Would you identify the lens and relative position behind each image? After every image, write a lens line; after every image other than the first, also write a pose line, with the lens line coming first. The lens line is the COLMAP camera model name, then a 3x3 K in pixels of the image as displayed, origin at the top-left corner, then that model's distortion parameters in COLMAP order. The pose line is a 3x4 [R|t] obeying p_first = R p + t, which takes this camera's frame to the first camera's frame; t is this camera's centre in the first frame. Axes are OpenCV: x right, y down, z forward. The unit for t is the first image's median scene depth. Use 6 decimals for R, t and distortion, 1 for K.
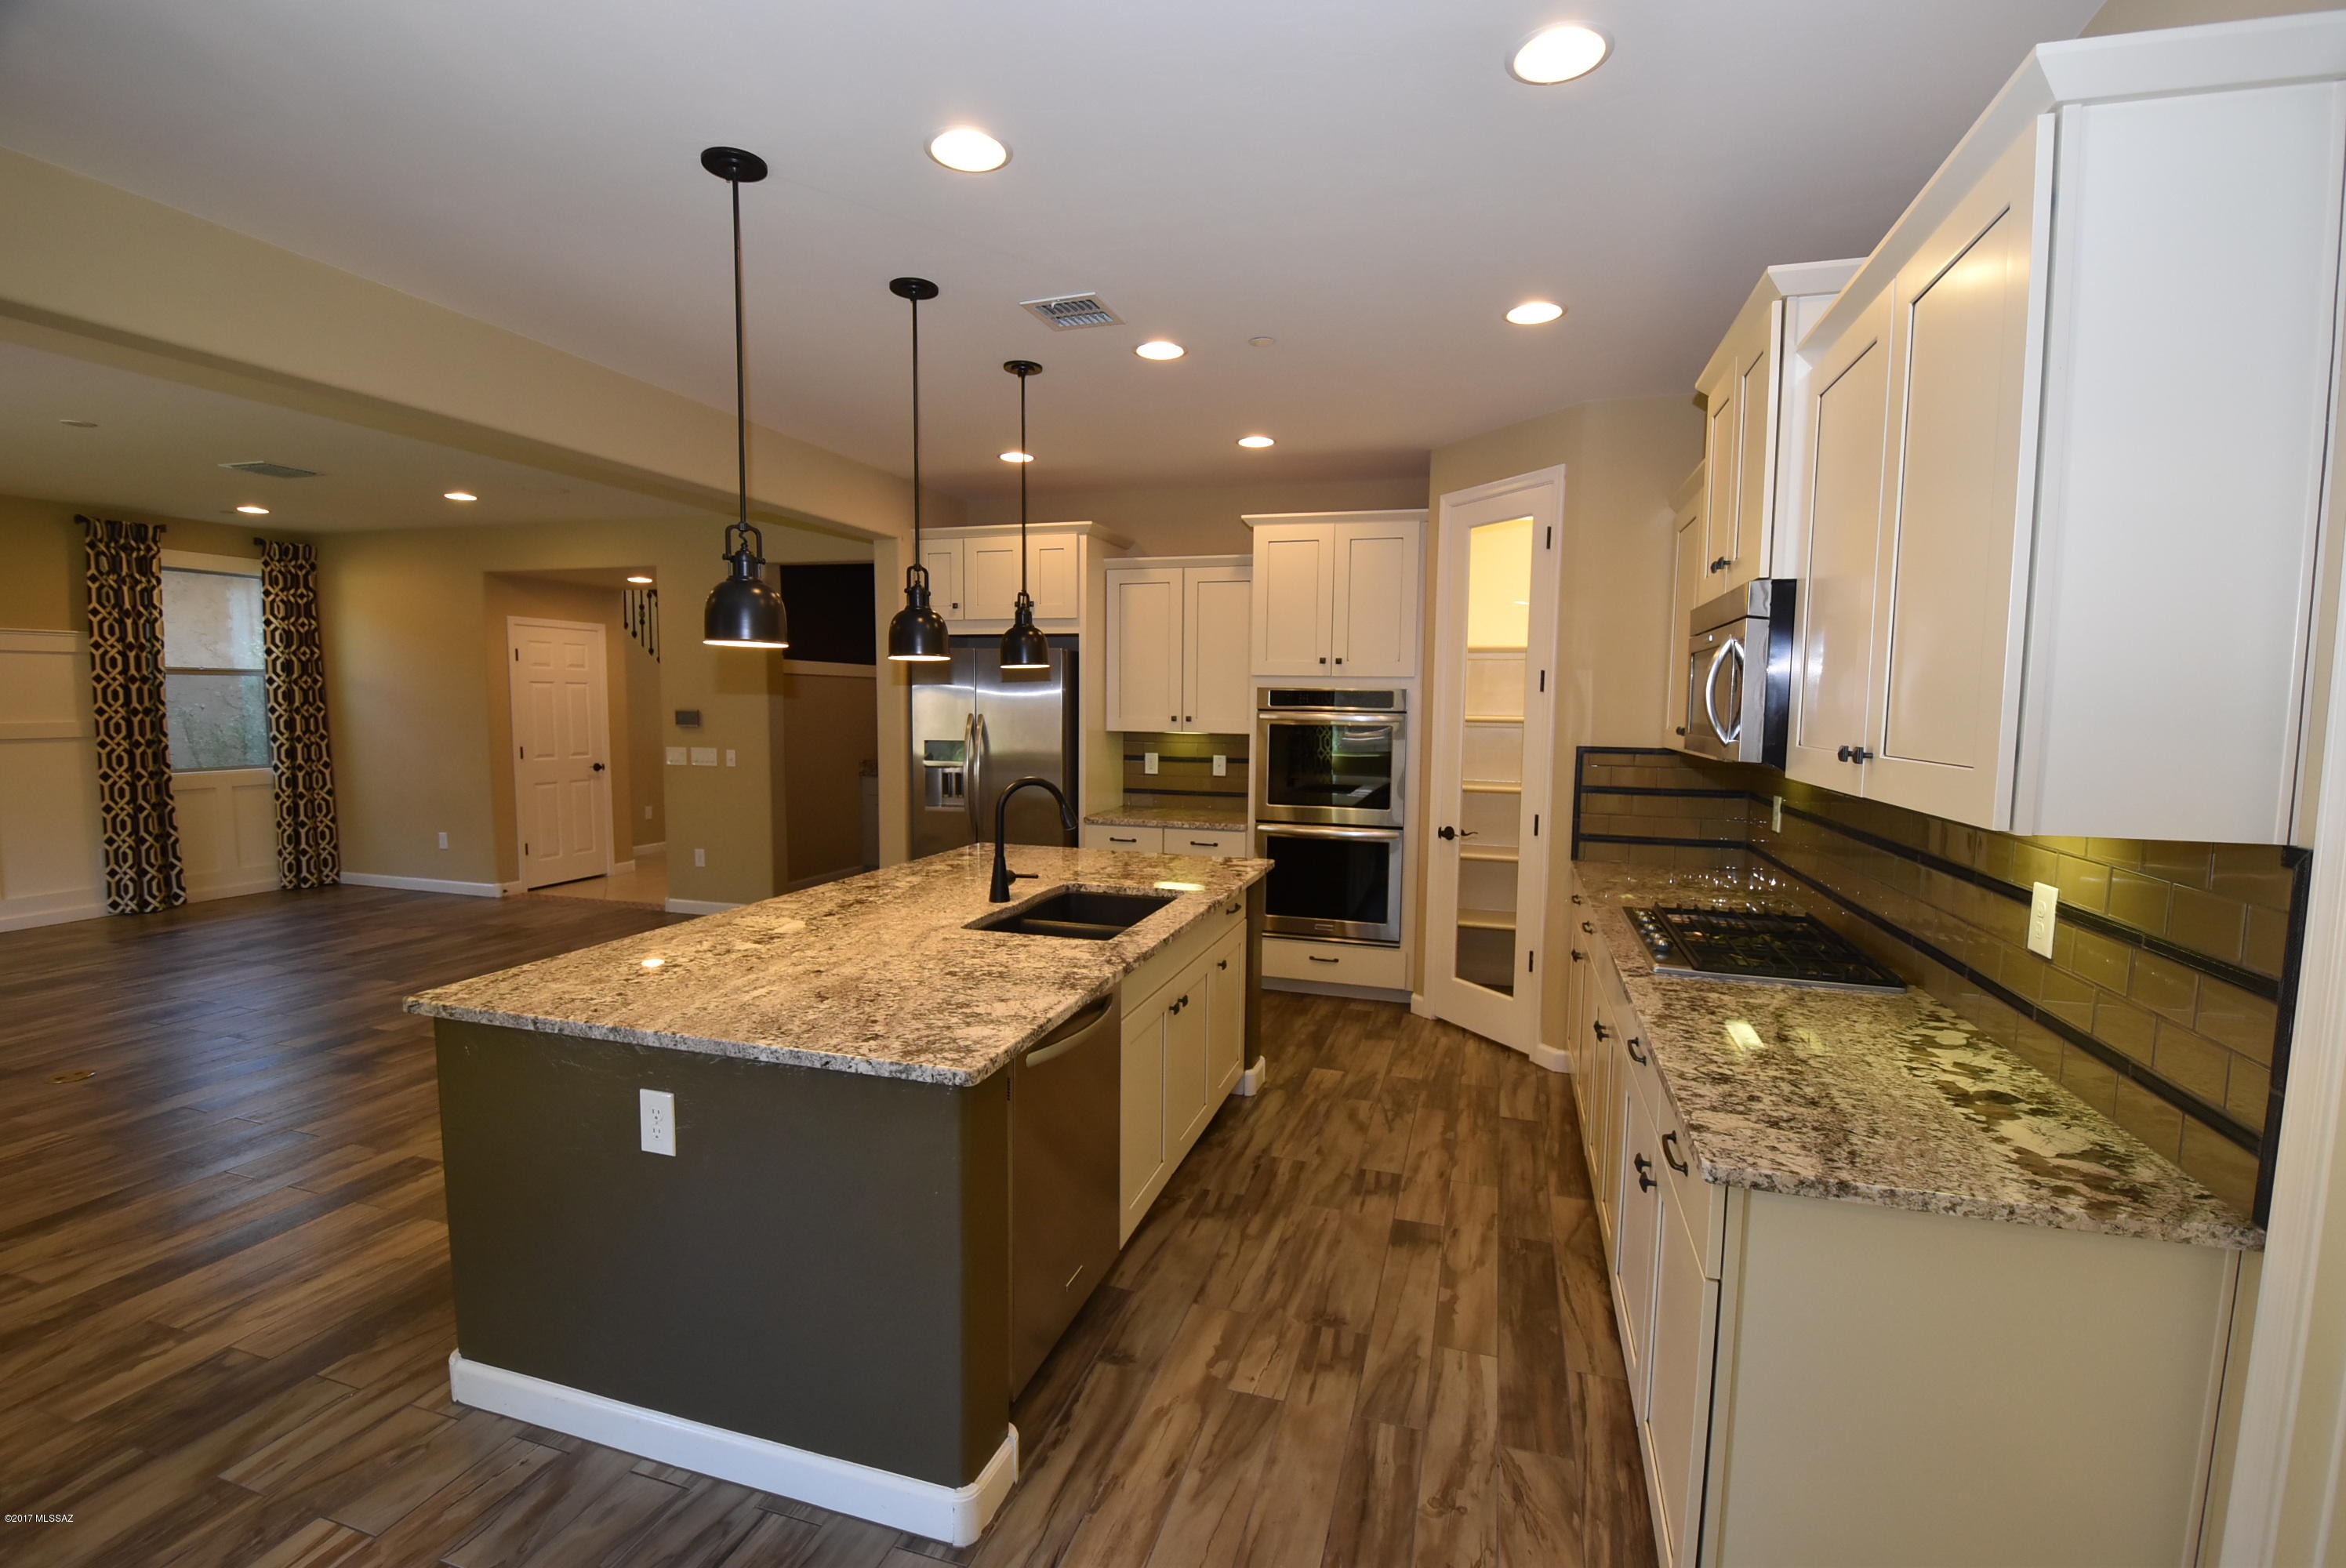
lens RADIAL K [[1030.3, 0, 1189.7], [0, 1030.3, 791.9], [0, 0, 1]] dist [0.010473, -0.016301]
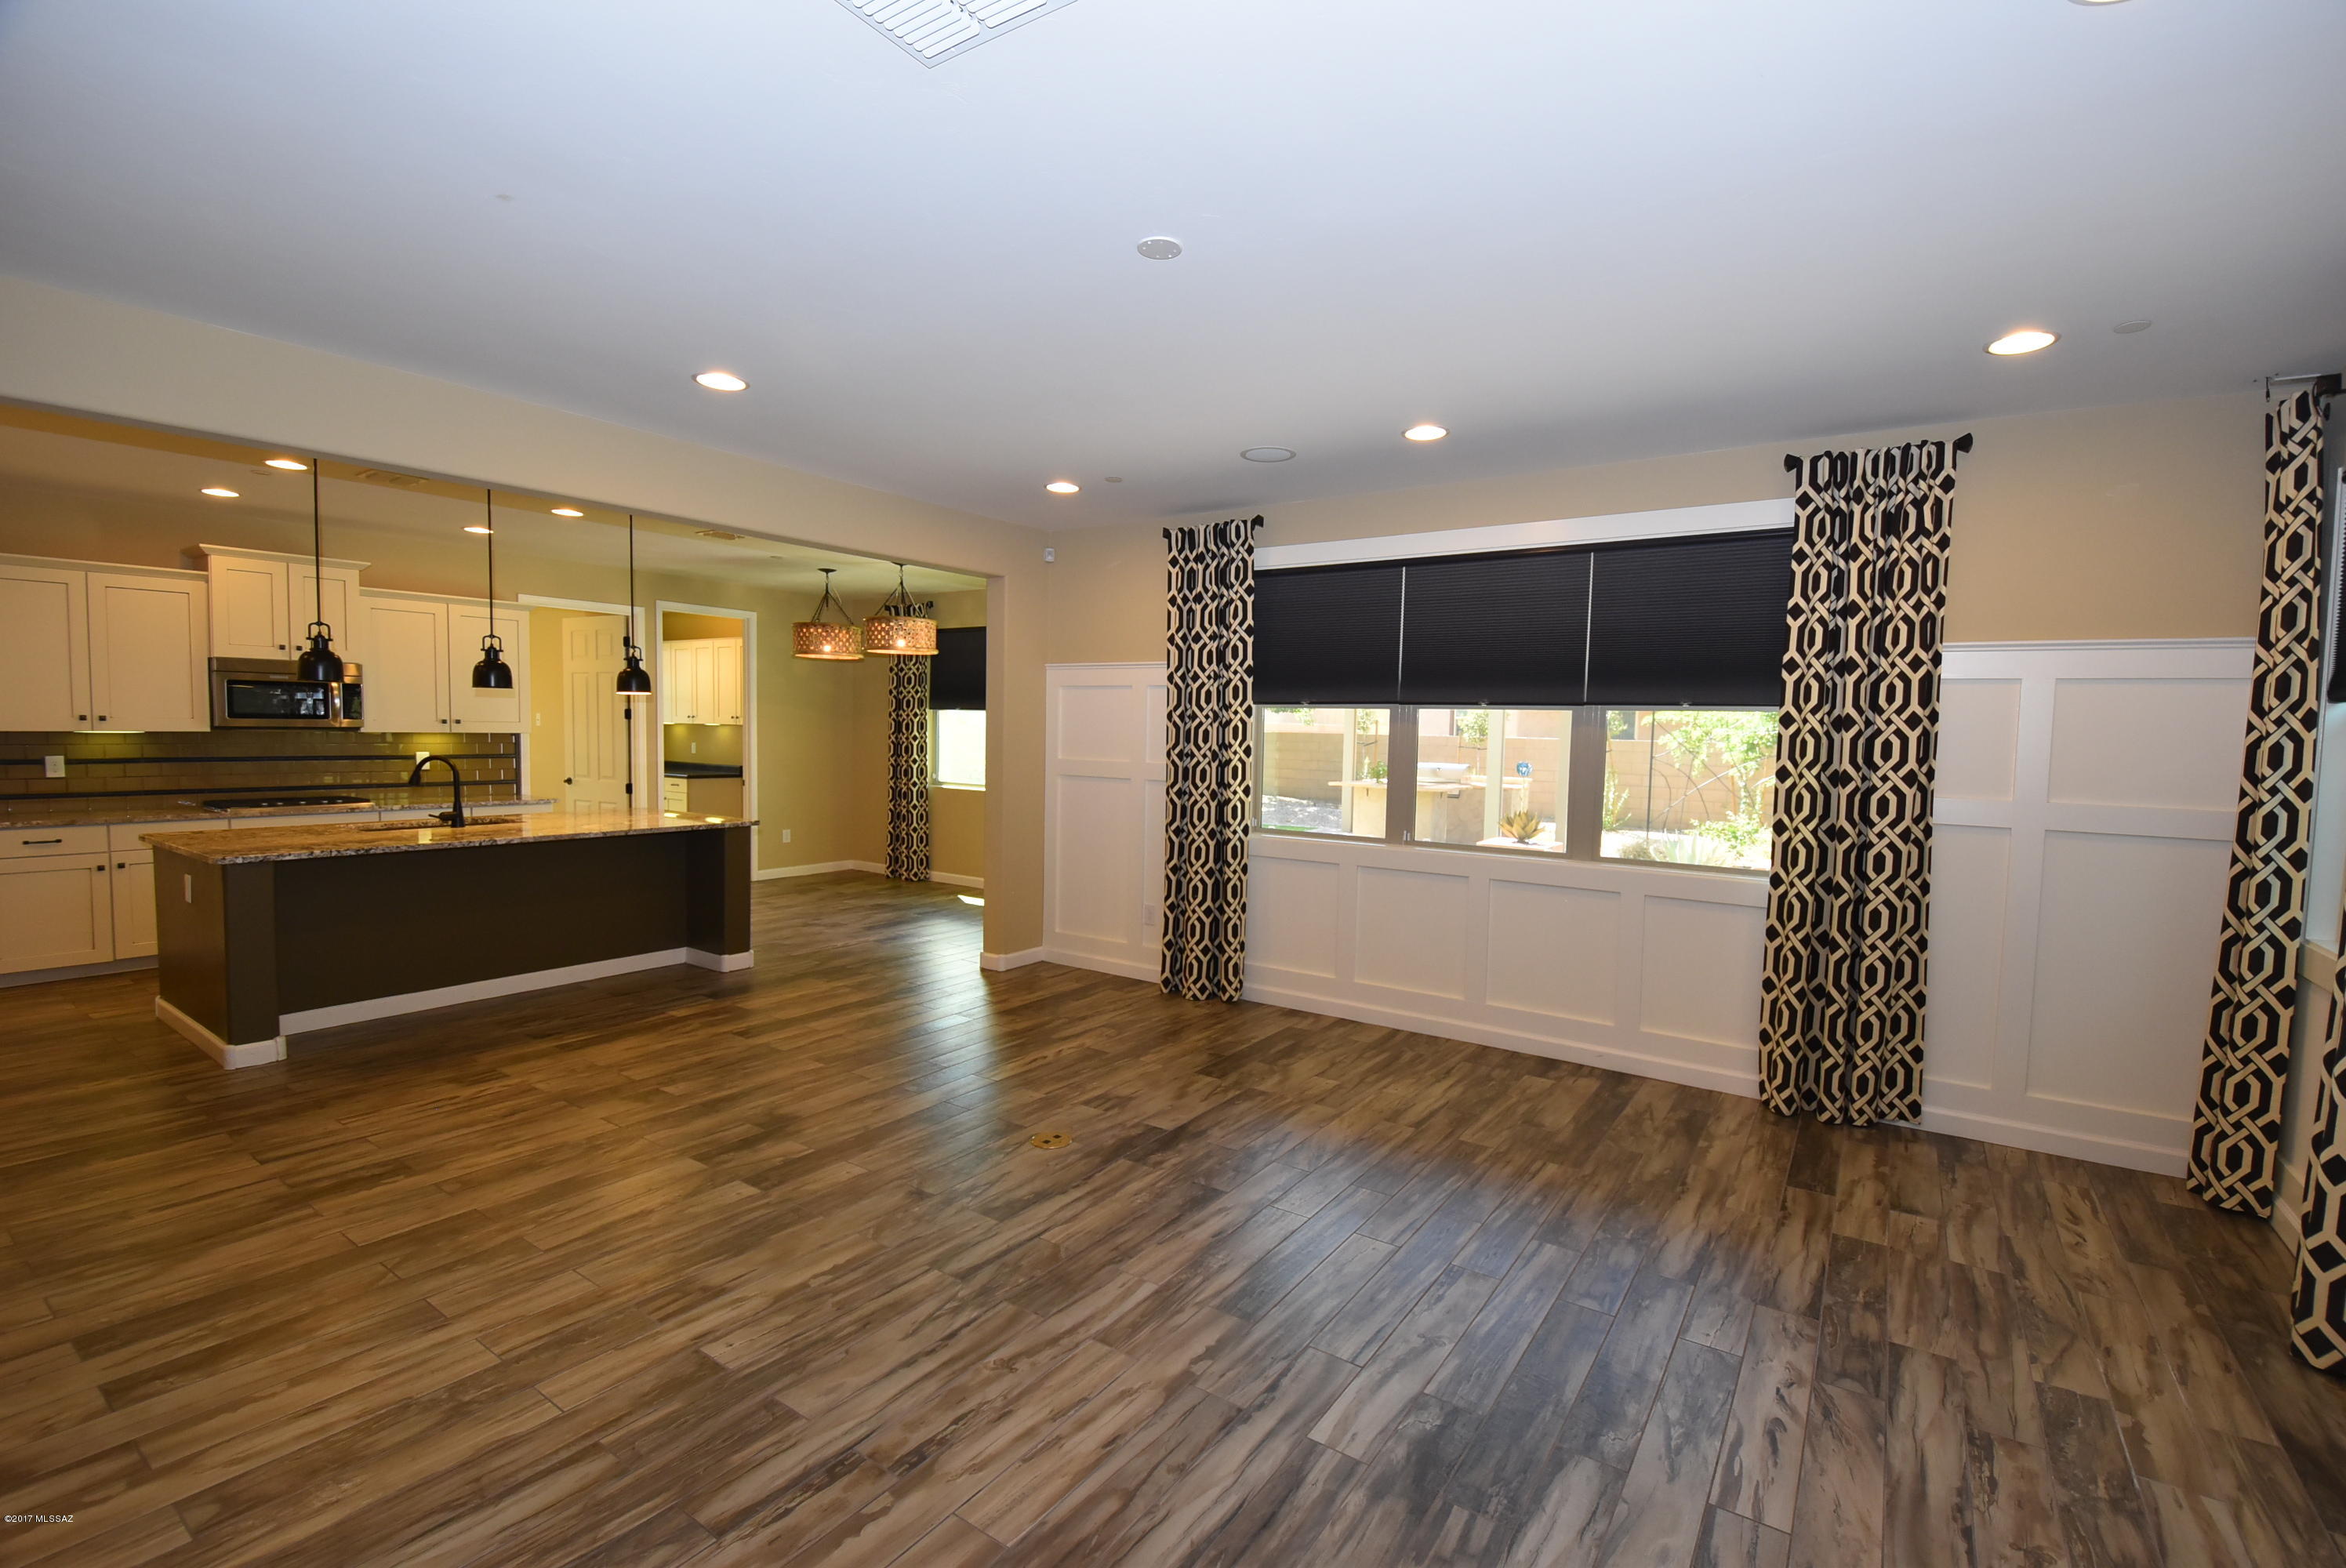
lens RADIAL K [[1030.3, 0, 1184.2], [0, 1030.3, 793.5], [0, 0, 1]] dist [0.010473, -0.016301]
pose [[-0.953619, -0.051690, 0.296546, -1.227679], [-0.006476, 0.988441, 0.151468, -0.145943], [-0.300948, 0.142523, -0.942930, 1.495326]]
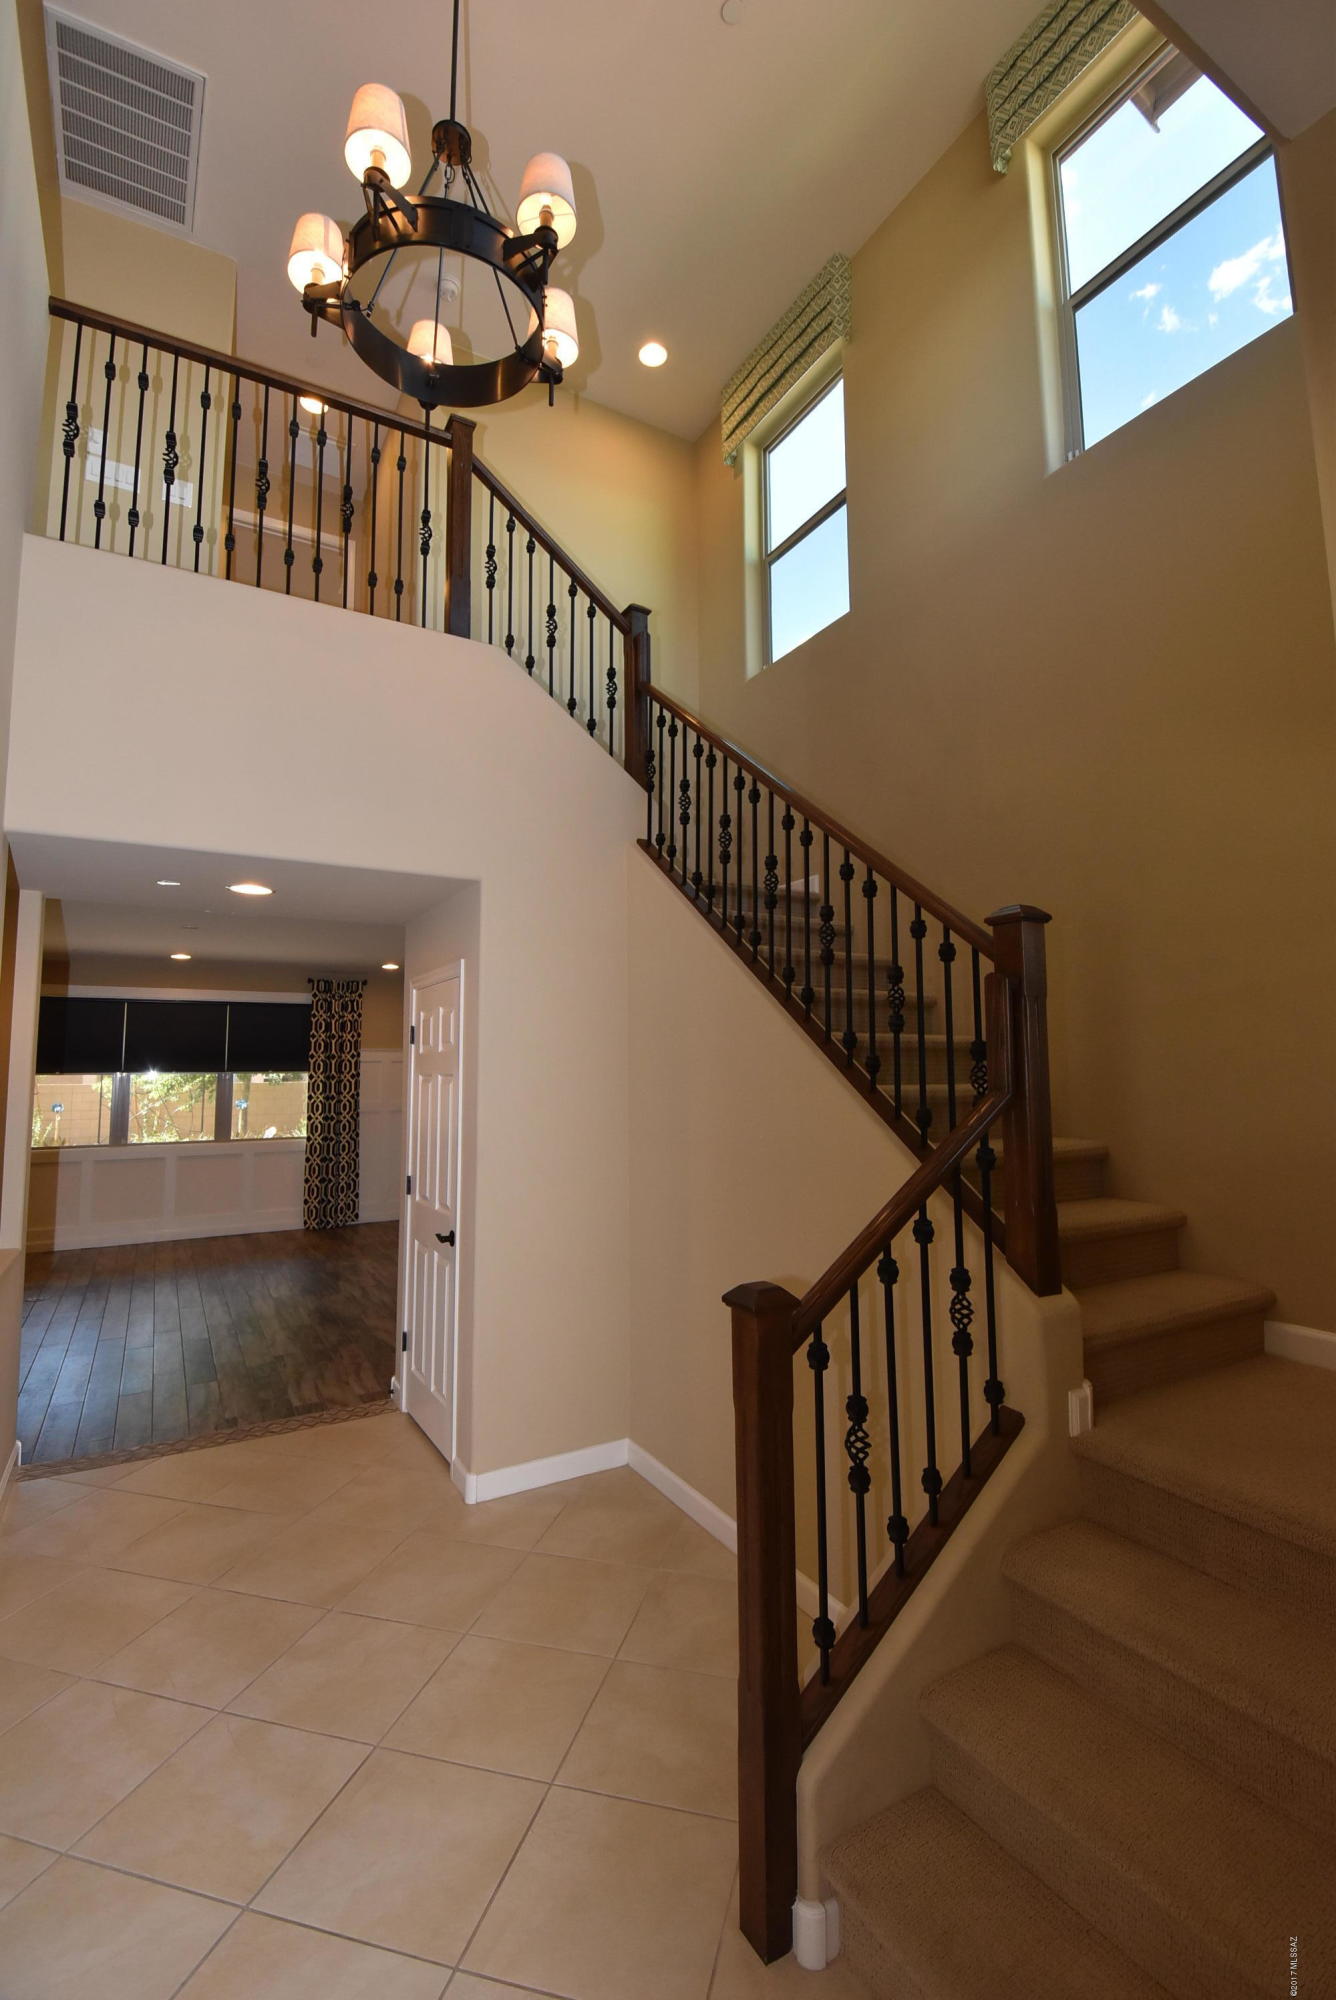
lens RADIAL K [[878.4, 0, 679.4], [0, 878.4, 987.2], [0, 0, 1]] dist [0.010473, -0.016301]
pose [[-0.678178, -0.076803, -0.730873, -0.567333], [-0.063036, 0.996938, -0.046271, -0.237746], [0.732189, 0.014691, -0.680943, 2.432230]]
